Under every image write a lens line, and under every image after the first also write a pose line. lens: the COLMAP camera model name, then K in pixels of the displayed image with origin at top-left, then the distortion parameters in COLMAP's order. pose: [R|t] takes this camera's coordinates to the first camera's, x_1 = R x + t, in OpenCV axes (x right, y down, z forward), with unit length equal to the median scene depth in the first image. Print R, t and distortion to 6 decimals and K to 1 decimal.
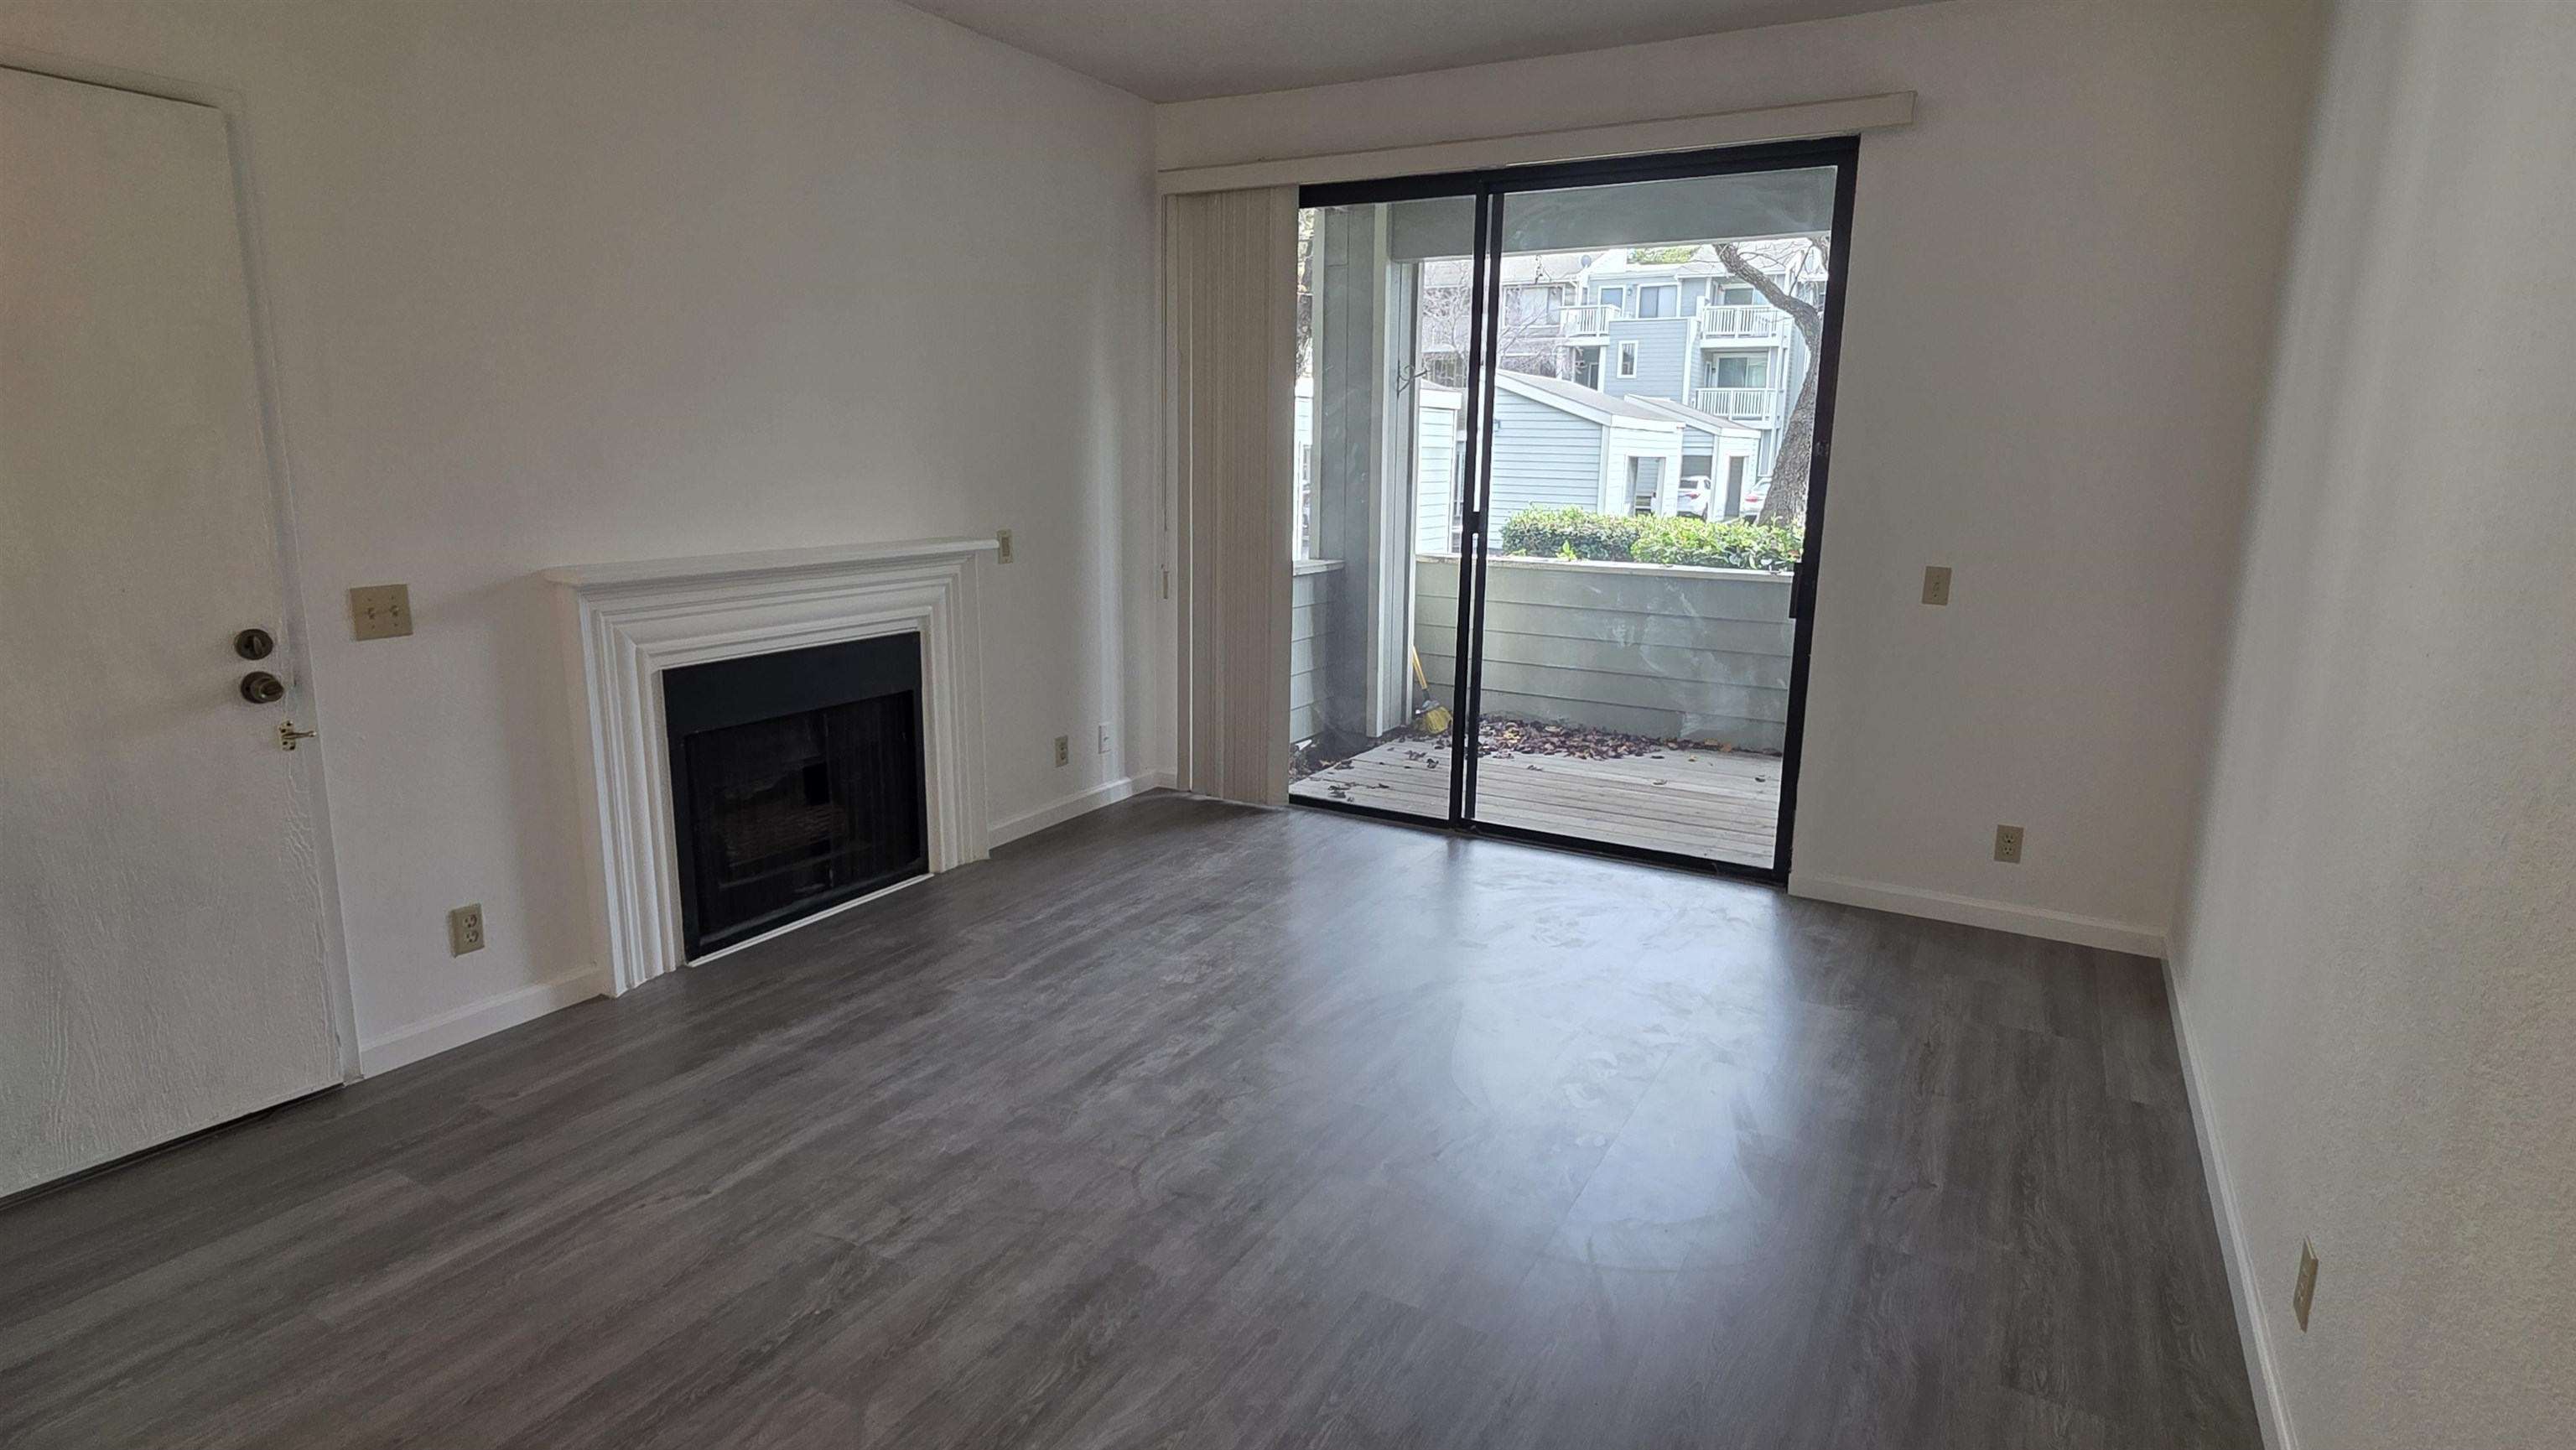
lens RADIAL K [[1310.6, 0, 1315.7], [0, 1310.6, 721.4], [0, 0, 1]] dist [-0.002958, 0.000289]
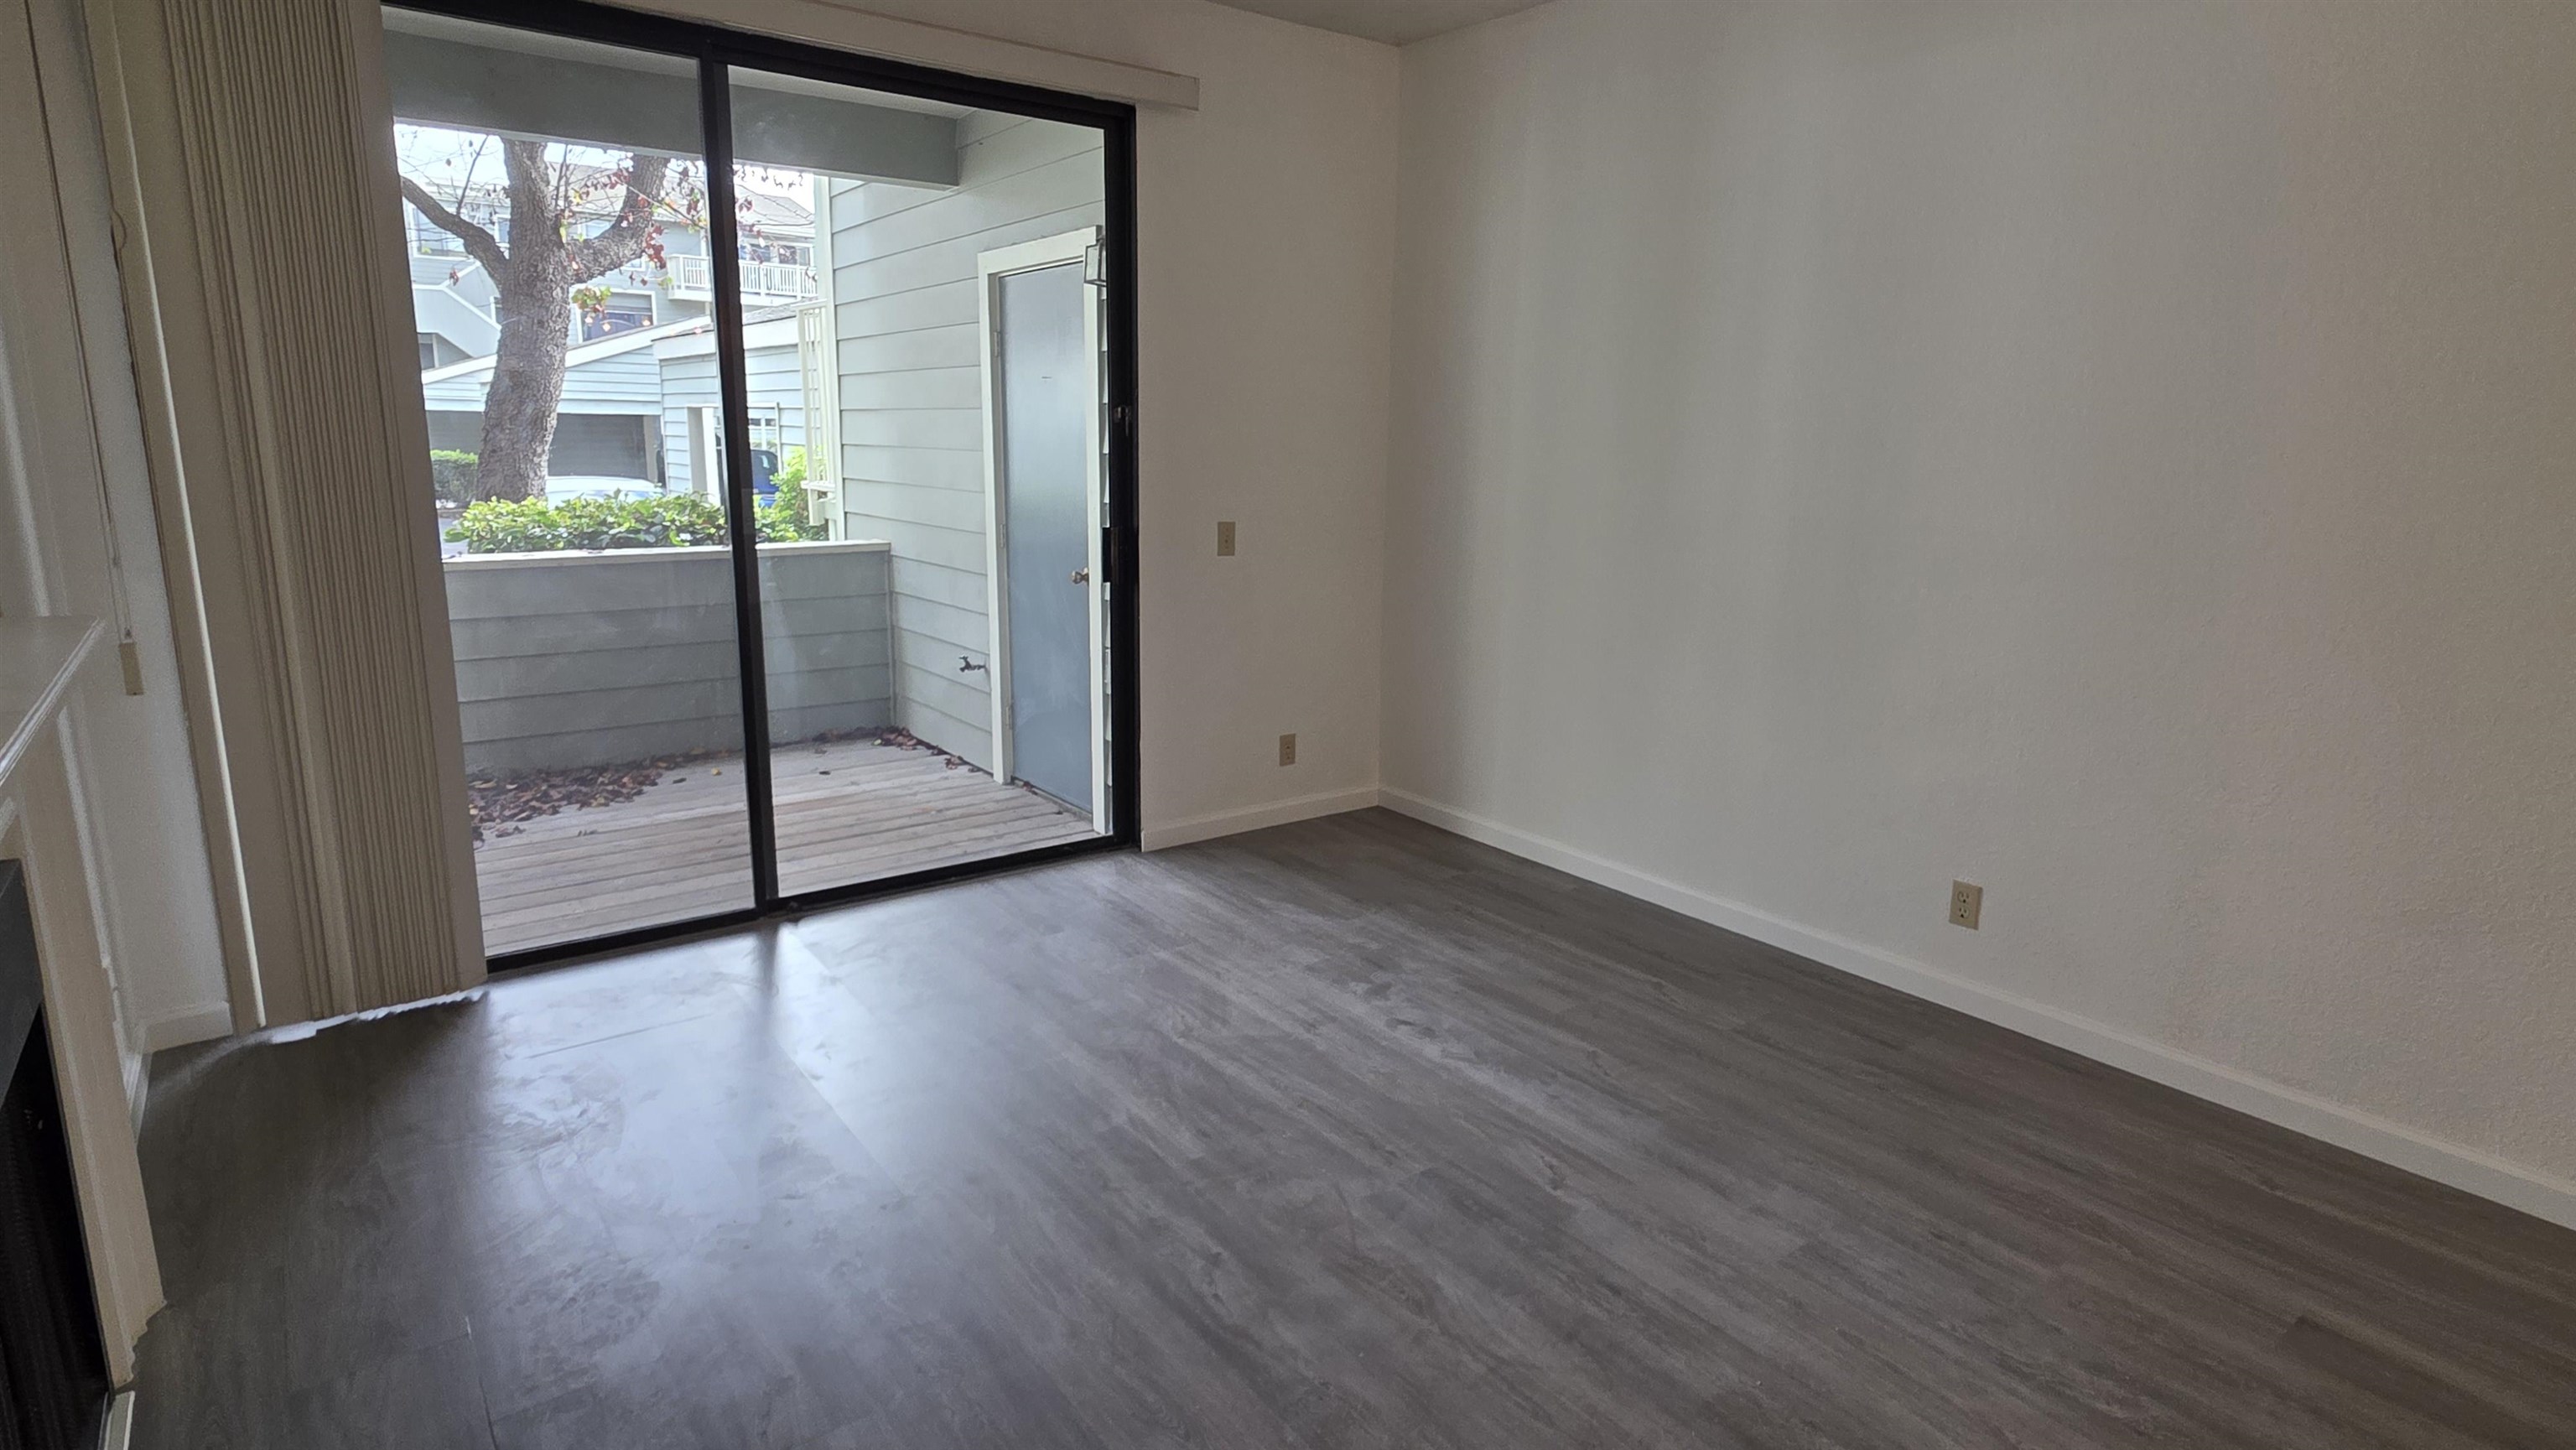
lens RADIAL K [[1310.6, 0, 1301.4], [0, 1310.6, 716.4], [0, 0, 1]] dist [-0.002958, 0.000289]
pose [[0.403768, -0.207287, 0.891069, -0.501994], [0.176840, 0.973308, 0.146287, -0.103750], [-0.897607, 0.098511, 0.429647, 0.460022]]
